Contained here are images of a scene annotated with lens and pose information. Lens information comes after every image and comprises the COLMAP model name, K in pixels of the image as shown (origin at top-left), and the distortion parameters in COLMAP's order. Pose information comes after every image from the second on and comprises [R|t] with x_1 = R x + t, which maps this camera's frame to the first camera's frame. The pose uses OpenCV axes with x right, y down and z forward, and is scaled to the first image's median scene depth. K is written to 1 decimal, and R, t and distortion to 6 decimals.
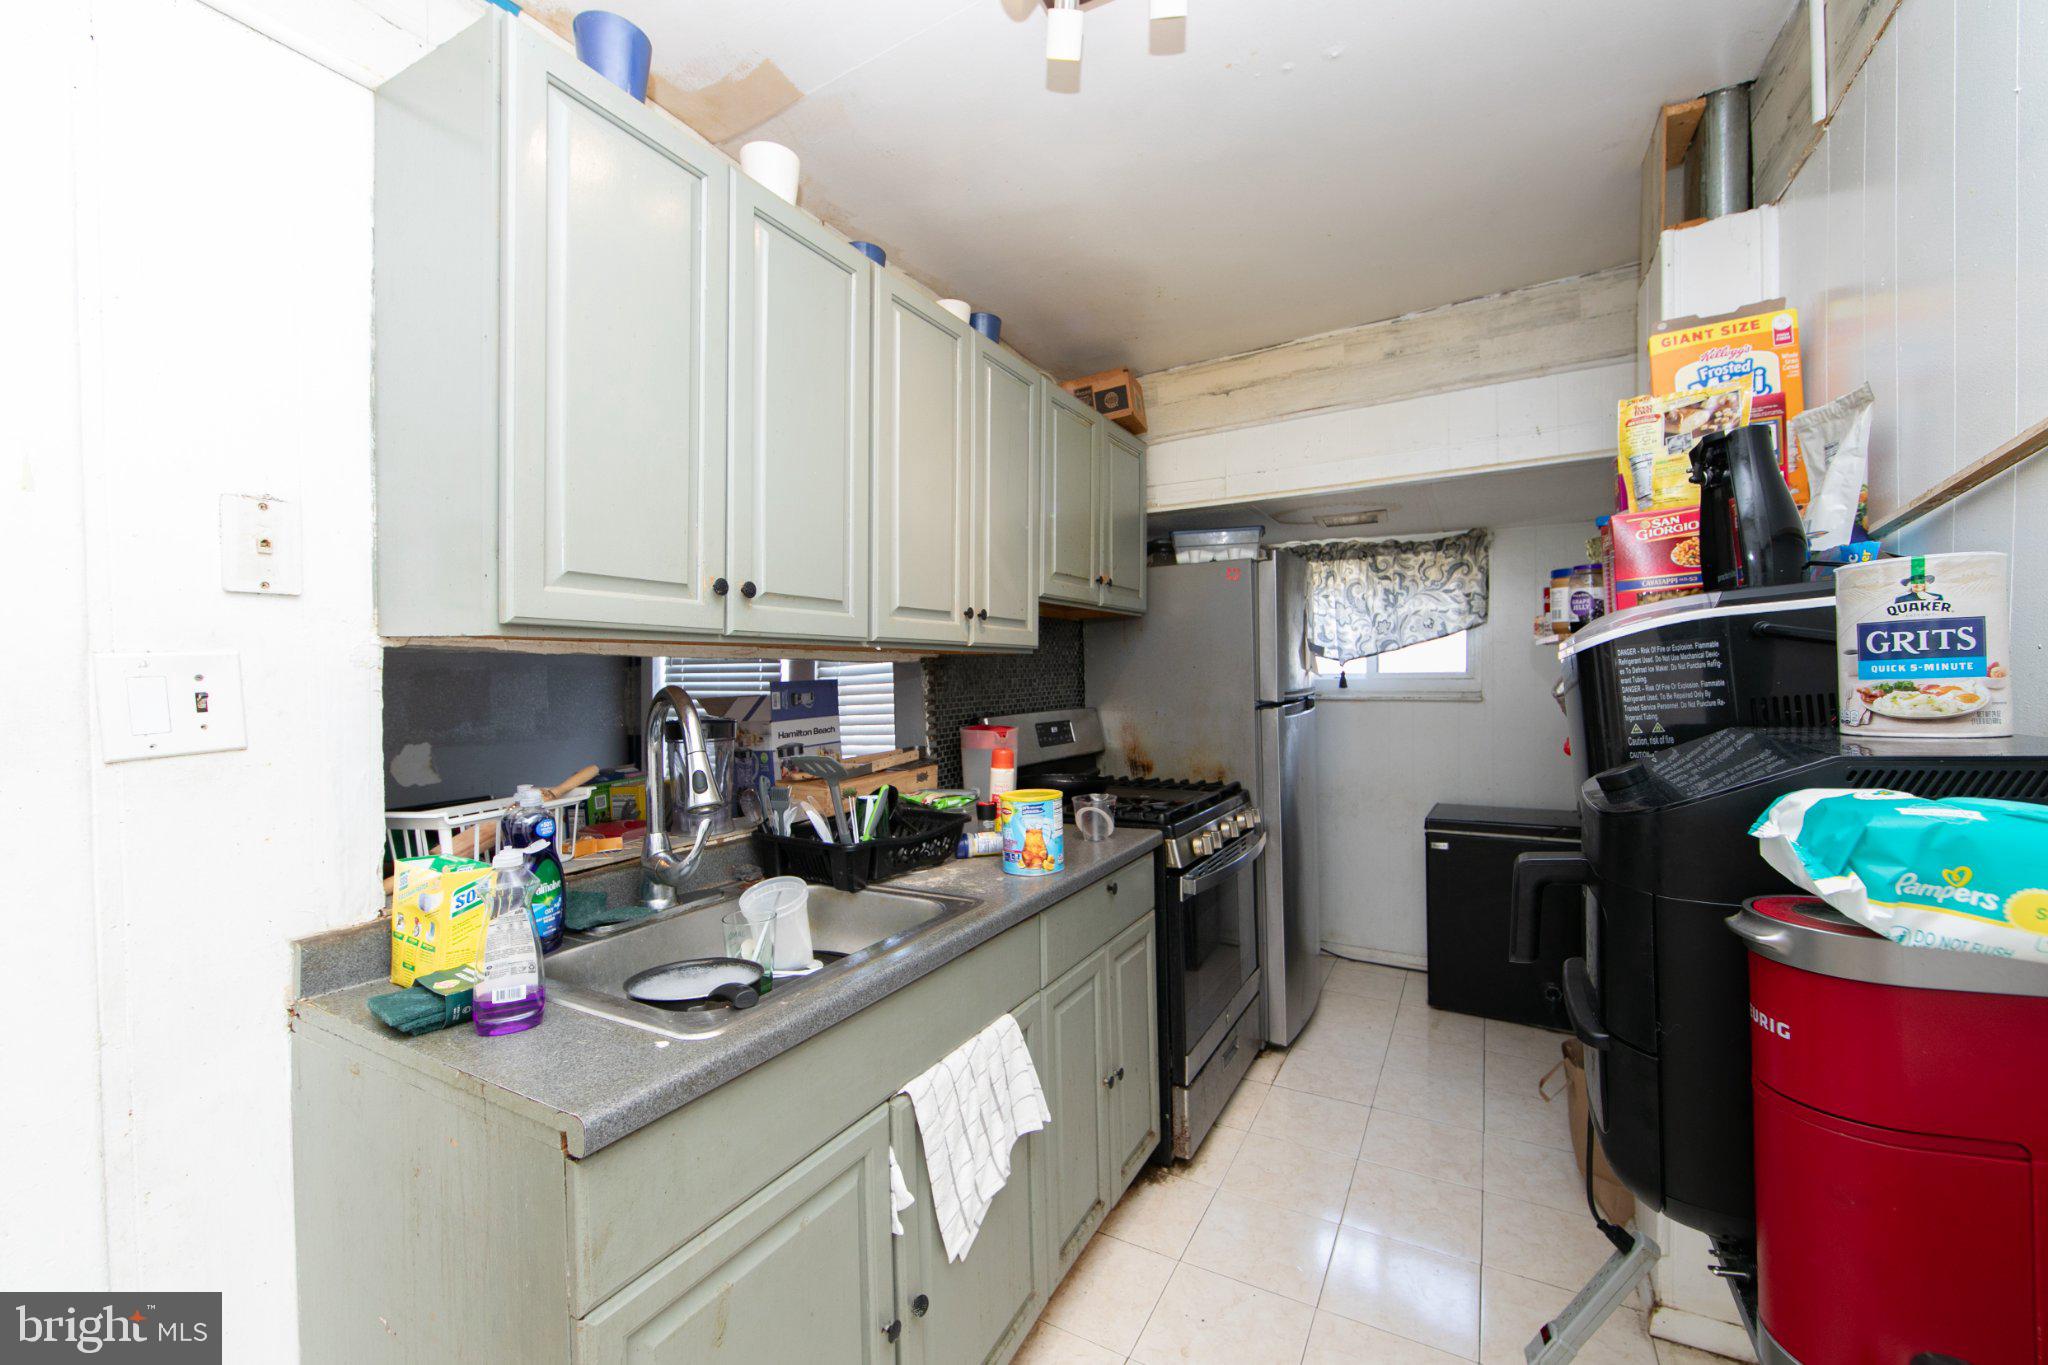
lens RADIAL K [[820.9, 0, 1037.4], [0, 820.9, 683.5], [0, 0, 1]] dist [-0.003359, 0.000827]
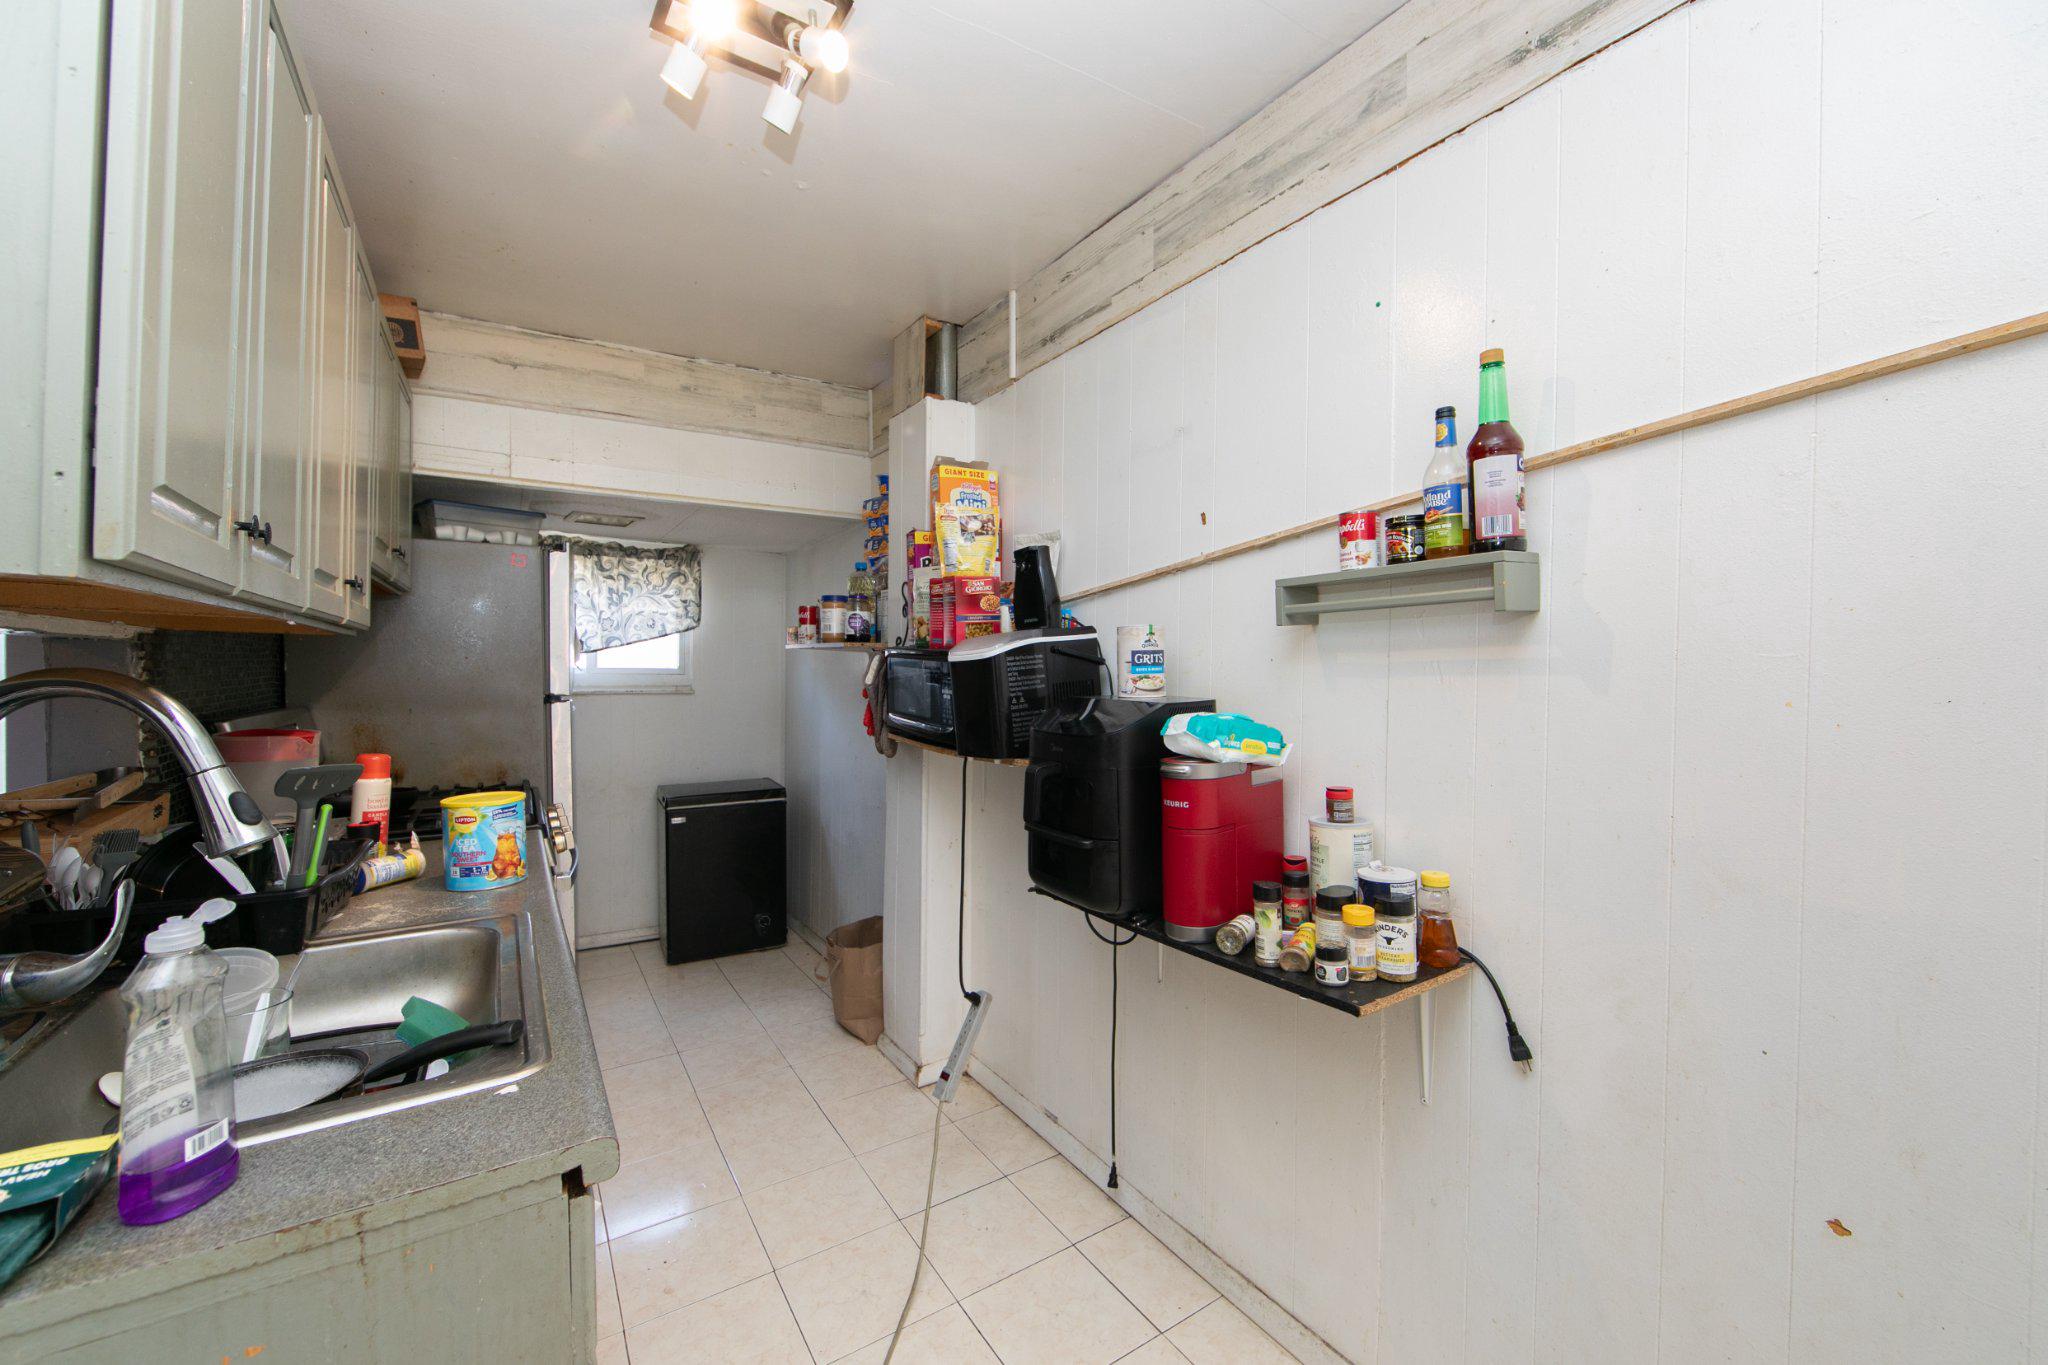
lens RADIAL K [[820.9, 0, 1037.4], [0, 820.9, 683.5], [0, 0, 1]] dist [-0.003359, 0.000827]
pose [[0.452614, 0.000553, 0.891706, -0.325372], [-0.002893, 0.999995, 0.000849, 0.005661], [-0.891702, -0.002964, 0.452614, 0.043344]]
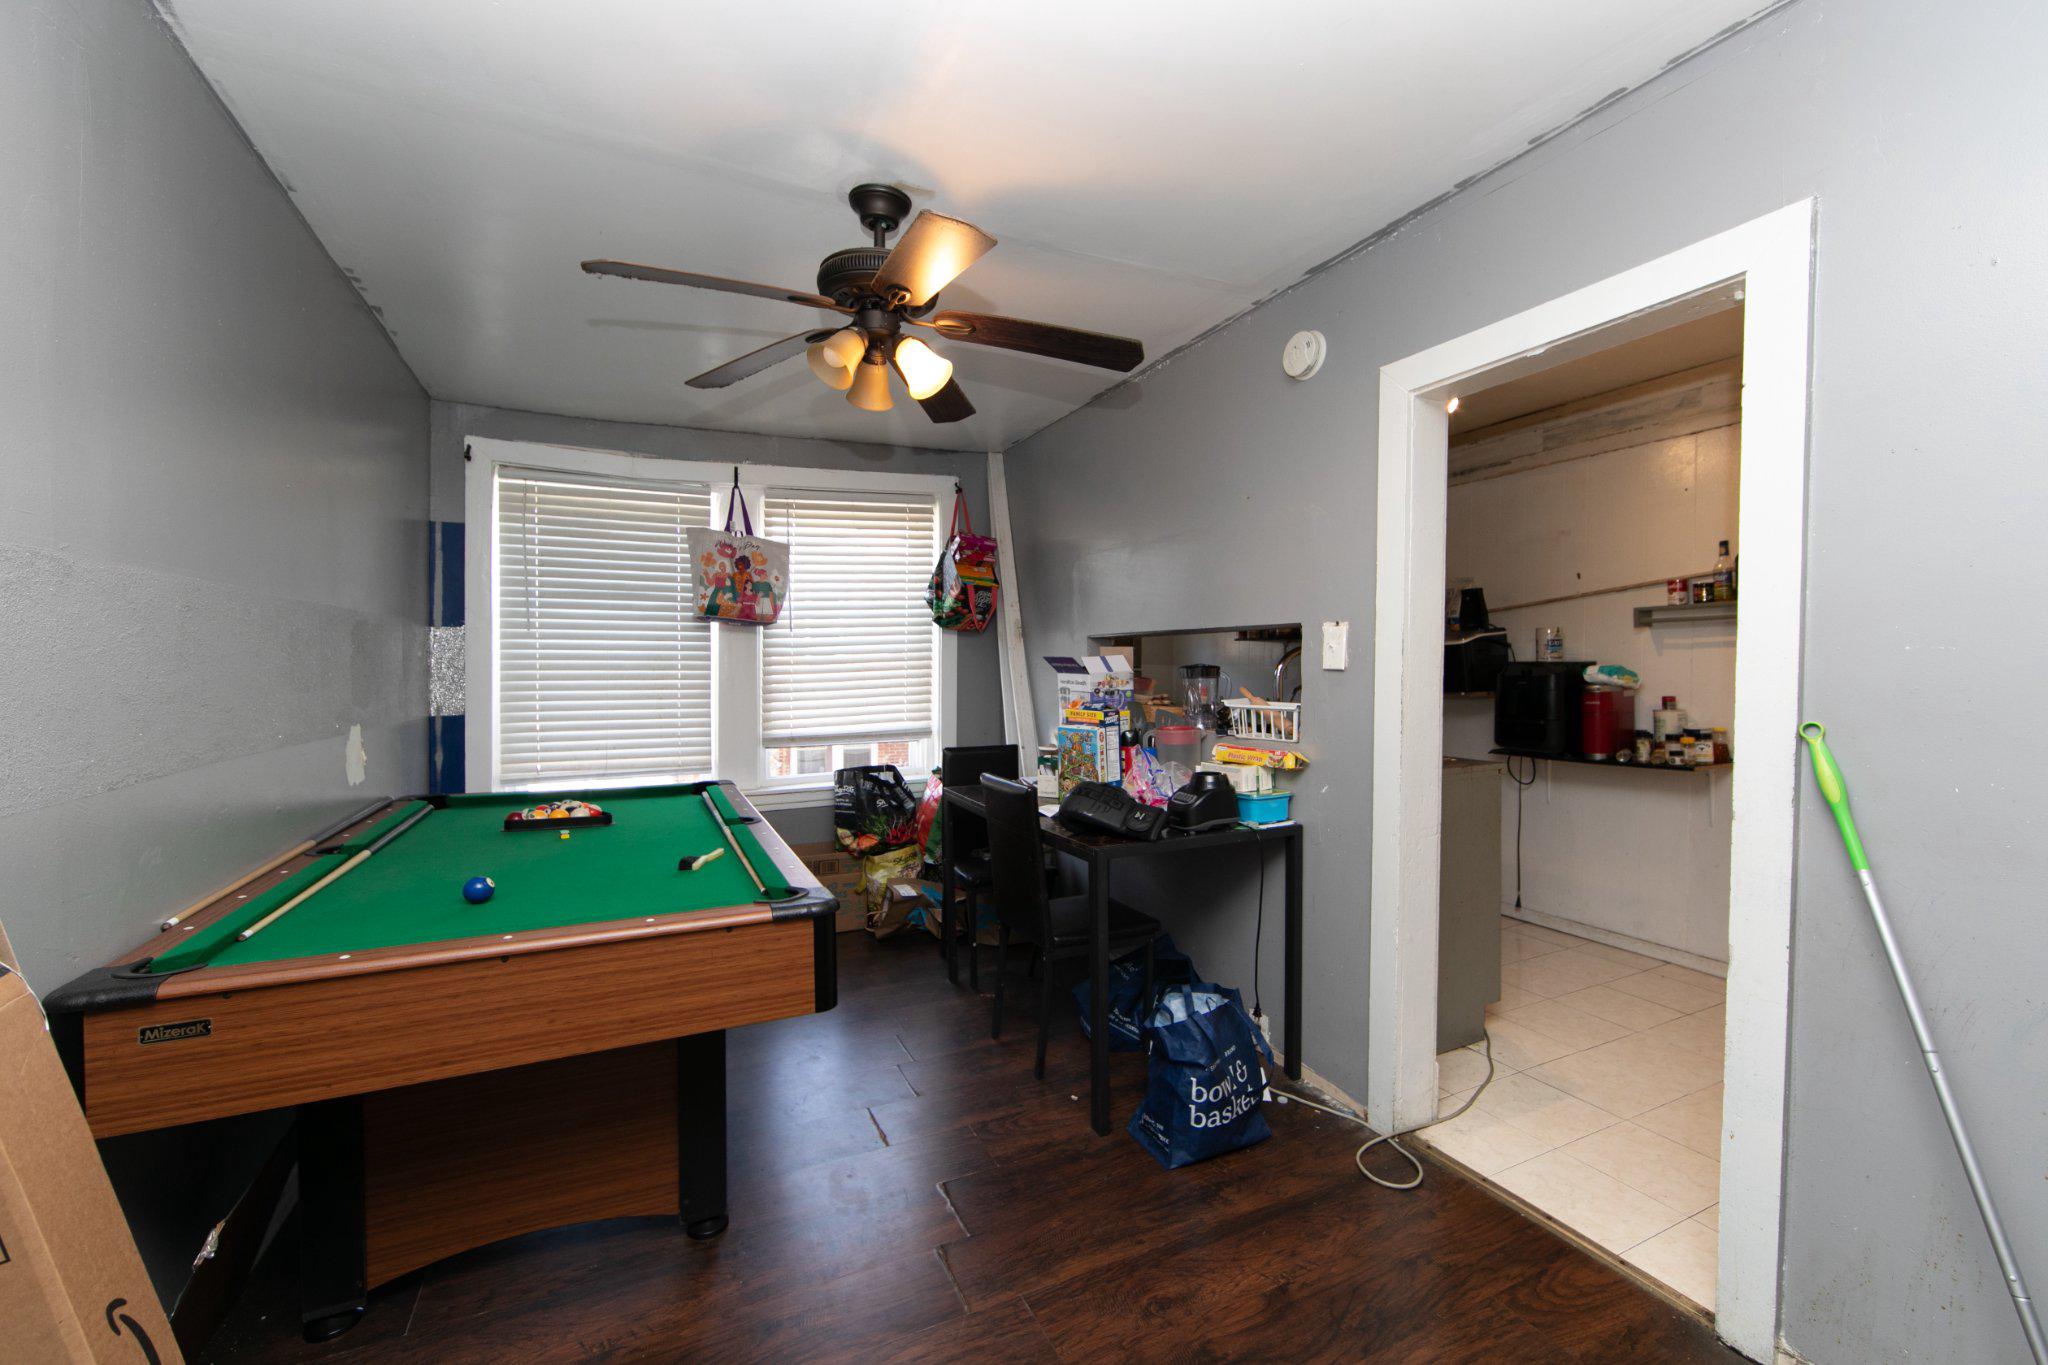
lens RADIAL K [[806.4, 0, 1047.2], [0, 806.4, 681.4], [0, 0, 1]] dist [-0.000693, 0.000179]
pose [[0.567314, -0.001542, 0.823500, -1.271316], [-0.003612, 0.999984, 0.004361, 0.046549], [-0.823494, -0.005449, 0.567299, 0.184470]]
